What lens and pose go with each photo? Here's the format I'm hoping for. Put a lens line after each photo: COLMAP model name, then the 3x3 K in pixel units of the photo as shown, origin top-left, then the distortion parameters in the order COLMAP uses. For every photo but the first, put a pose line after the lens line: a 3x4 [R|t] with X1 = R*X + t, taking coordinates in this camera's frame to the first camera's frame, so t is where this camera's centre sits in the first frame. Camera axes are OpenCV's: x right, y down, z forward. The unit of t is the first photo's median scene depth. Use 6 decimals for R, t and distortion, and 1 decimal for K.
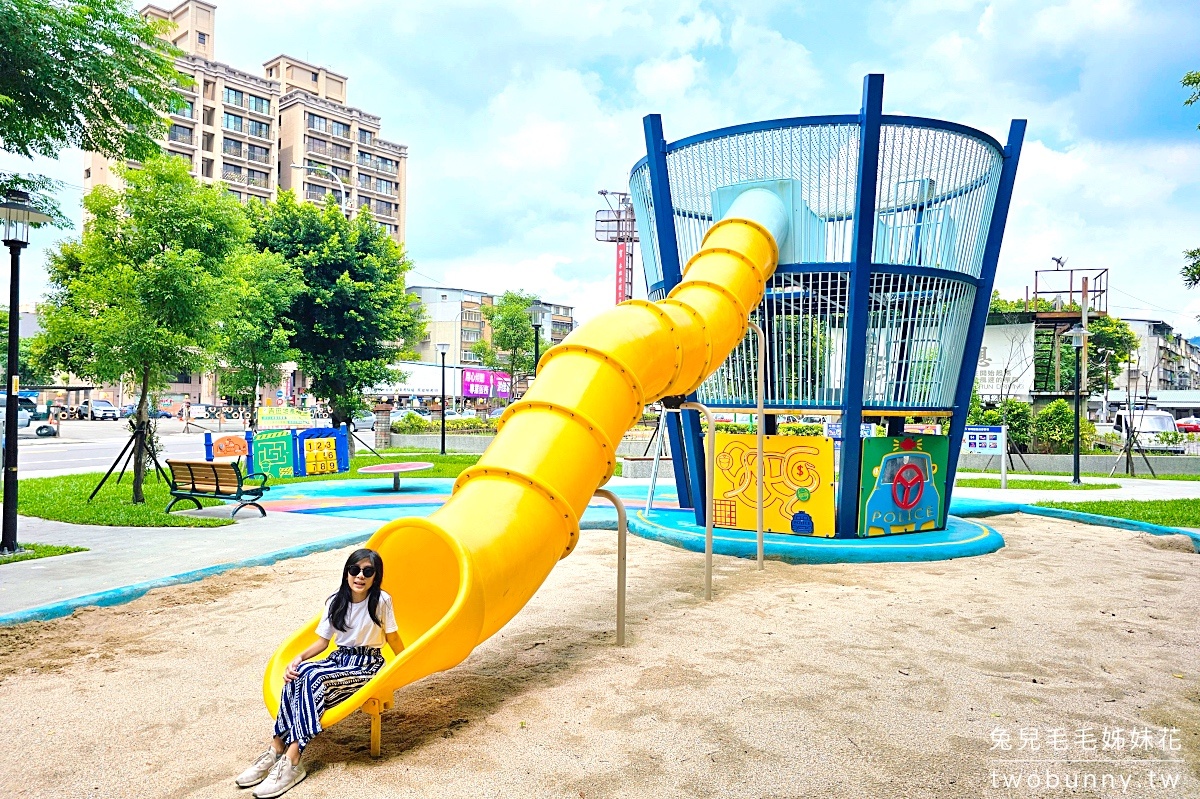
lens RADIAL K [[802.5, 0, 600.0], [0, 802.5, 399.5], [0, 0, 1]] dist [0.064857, -0.058339]
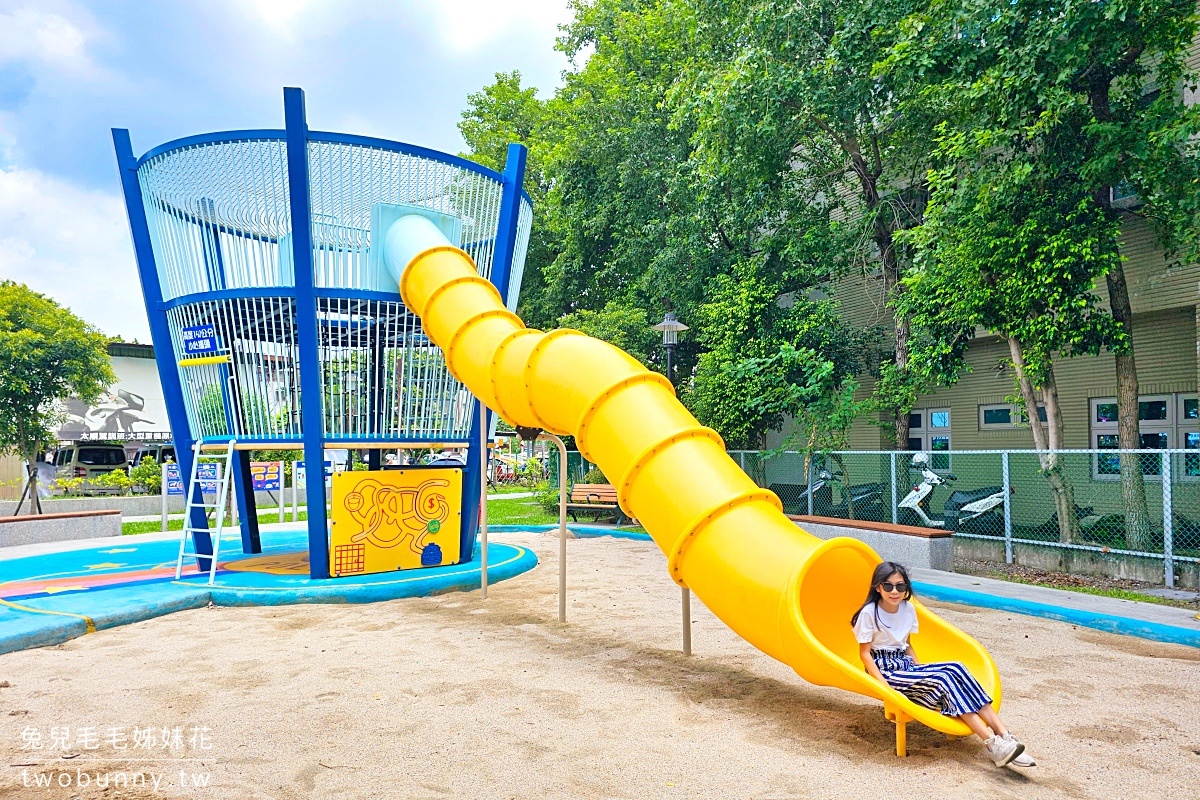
lens RADIAL K [[802.7, 0, 615.4], [0, 802.7, 436.3], [0, 0, 1]] dist [0.068822, -0.060209]
pose [[0.412257, -0.003914, 0.911059, -0.555425], [0.008285, 0.999966, 0.000547, 0.004757], [-0.911030, 0.007323, 0.412275, 0.353775]]
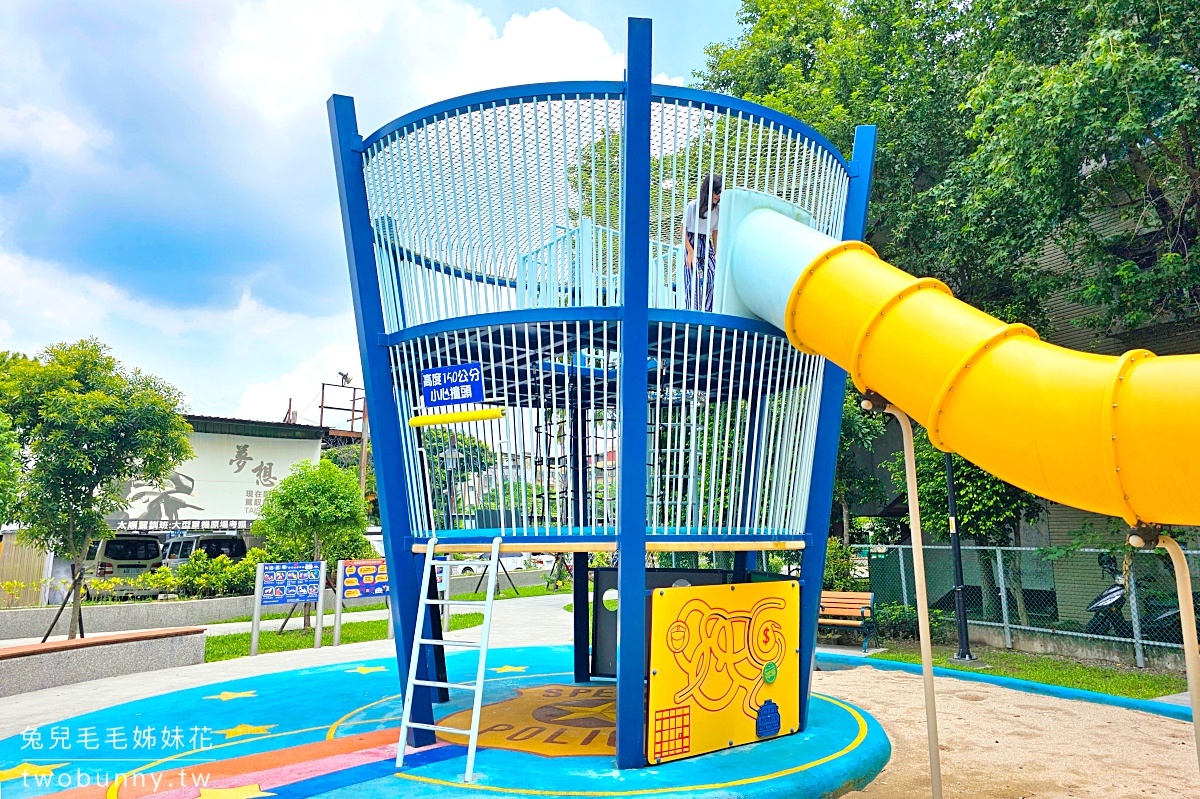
lens RADIAL K [[818.6, 0, 624.5], [0, 818.6, 385.5], [0, 0, 1]] dist [0.066190, -0.059225]
pose [[0.395471, 0.146246, 0.906761, -0.425368], [0.006574, 0.986766, -0.162016, -0.005971], [-0.918455, 0.070033, 0.389276, 0.792216]]
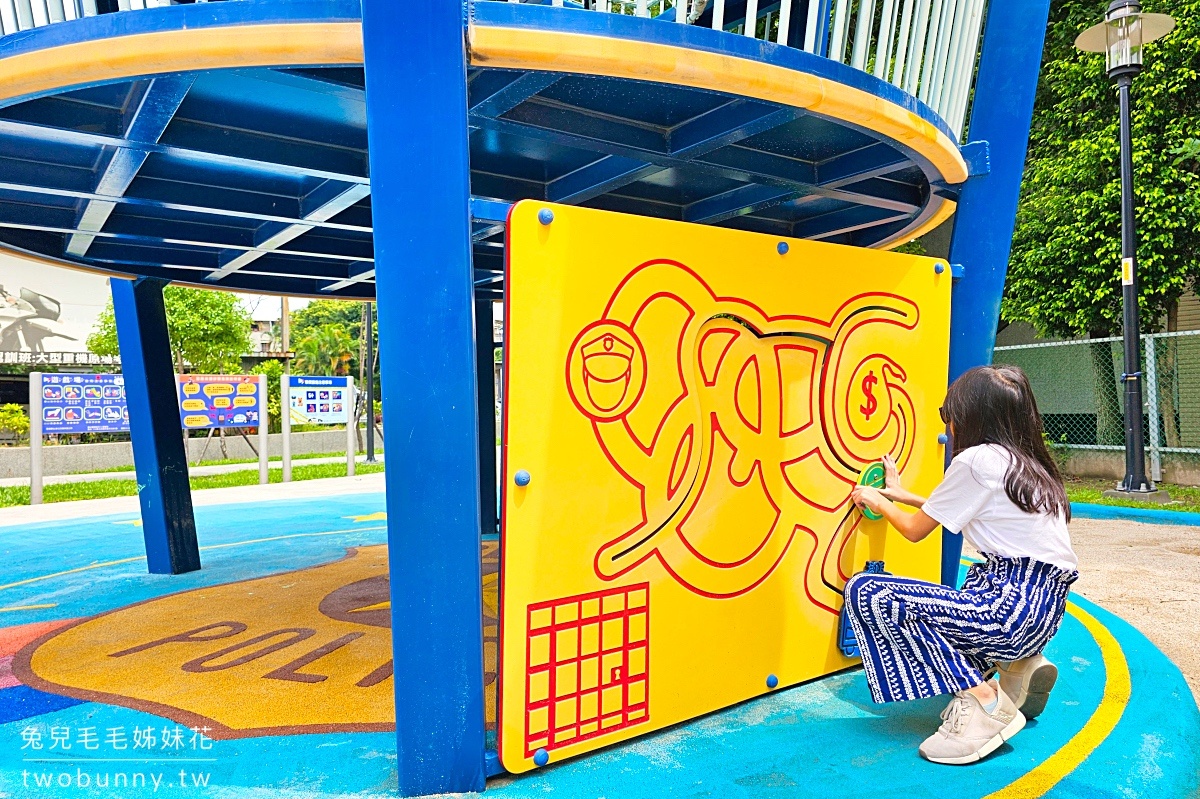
lens RADIAL K [[822.3, 0, 600.1], [0, 822.3, 389.9], [0, 0, 1]] dist [0.059514, -0.055698]
pose [[0.420776, -0.007867, 0.907131, -0.008336], [0.022496, 0.999745, -0.001765, 0.081458], [-0.906886, 0.021150, 0.420845, 0.926676]]
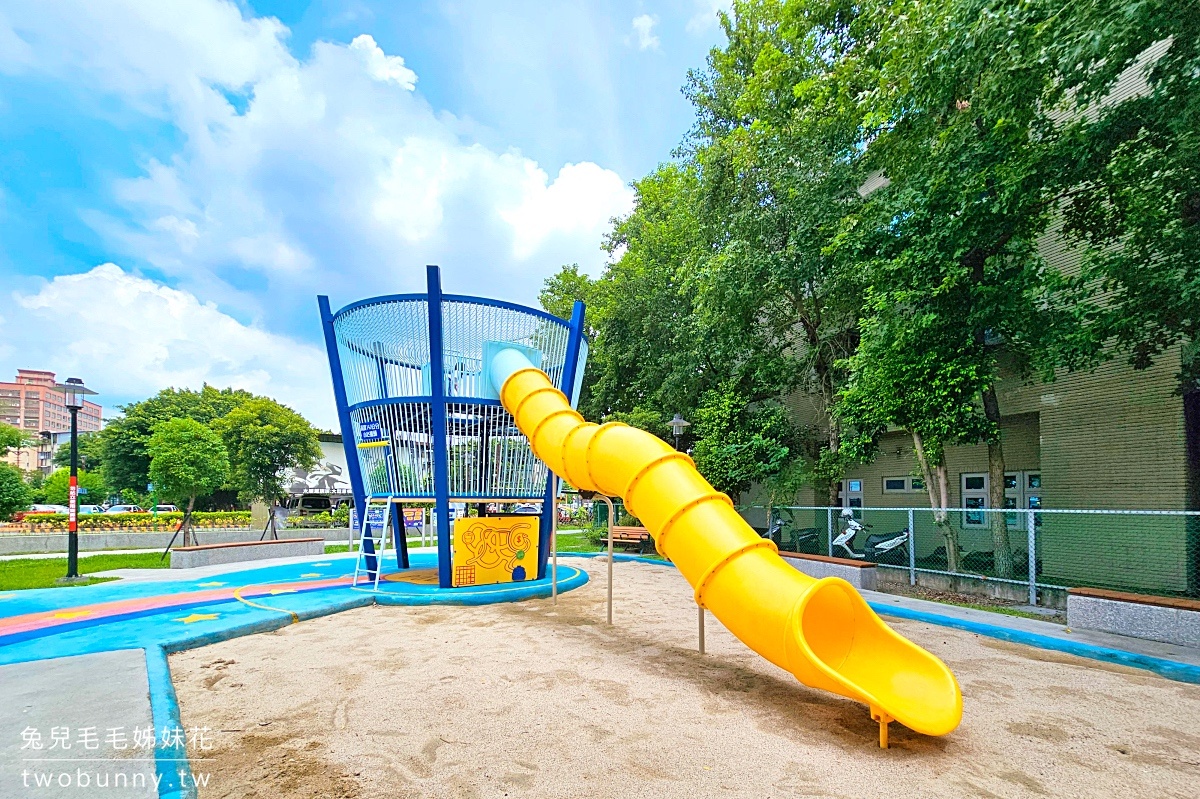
lens RADIAL K [[484.1, 0, 626.7], [0, 484.1, 483.3], [0, 0, 1]] dist [-0.000506, 0.000102]
pose [[0.411899, 0.016113, 0.911087, -0.488604], [0.000860, 0.999836, -0.018071, -0.001013], [-0.911229, 0.008227, 0.411818, 0.412150]]
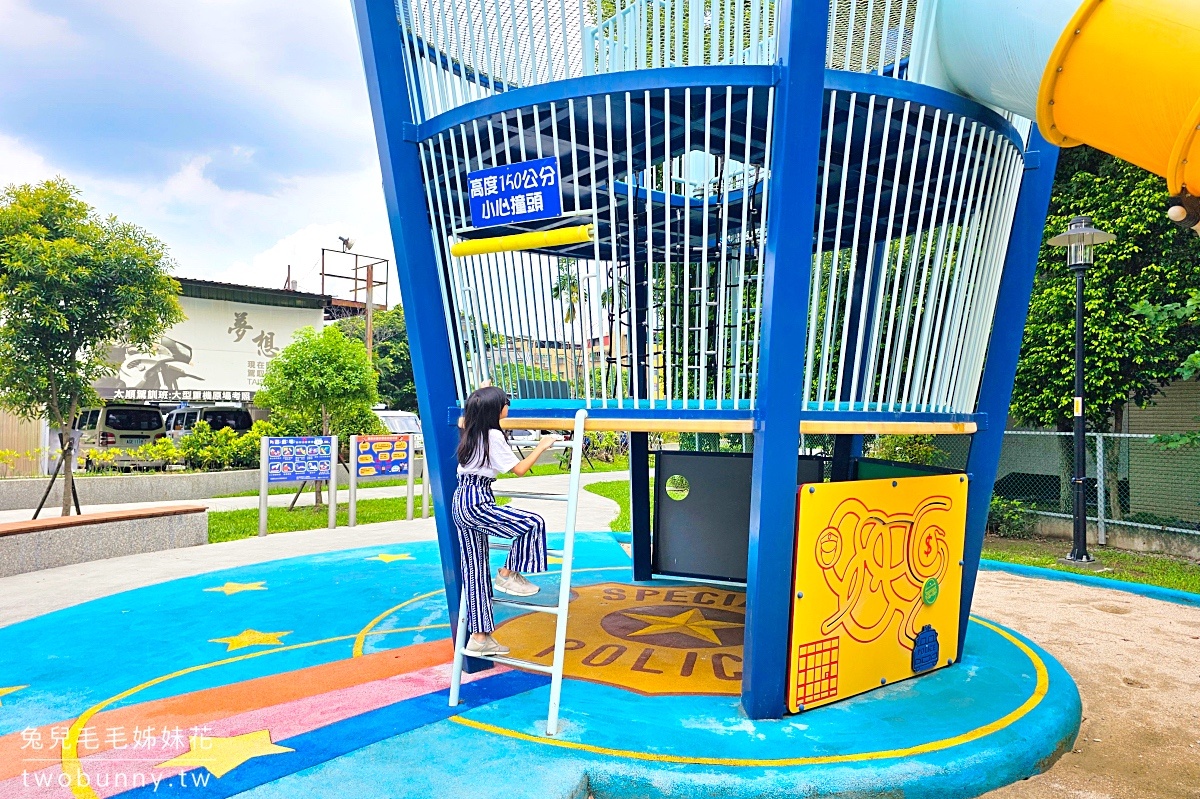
lens RADIAL K [[802.5, 0, 600.0], [0, 802.5, 399.5], [0, 0, 1]] dist [0.064857, -0.058339]
pose [[0.413784, 0.007257, 0.910346, -0.280968], [-0.009615, 0.999947, -0.003601, 0.001689], [-0.910324, -0.007263, 0.413832, 0.935217]]
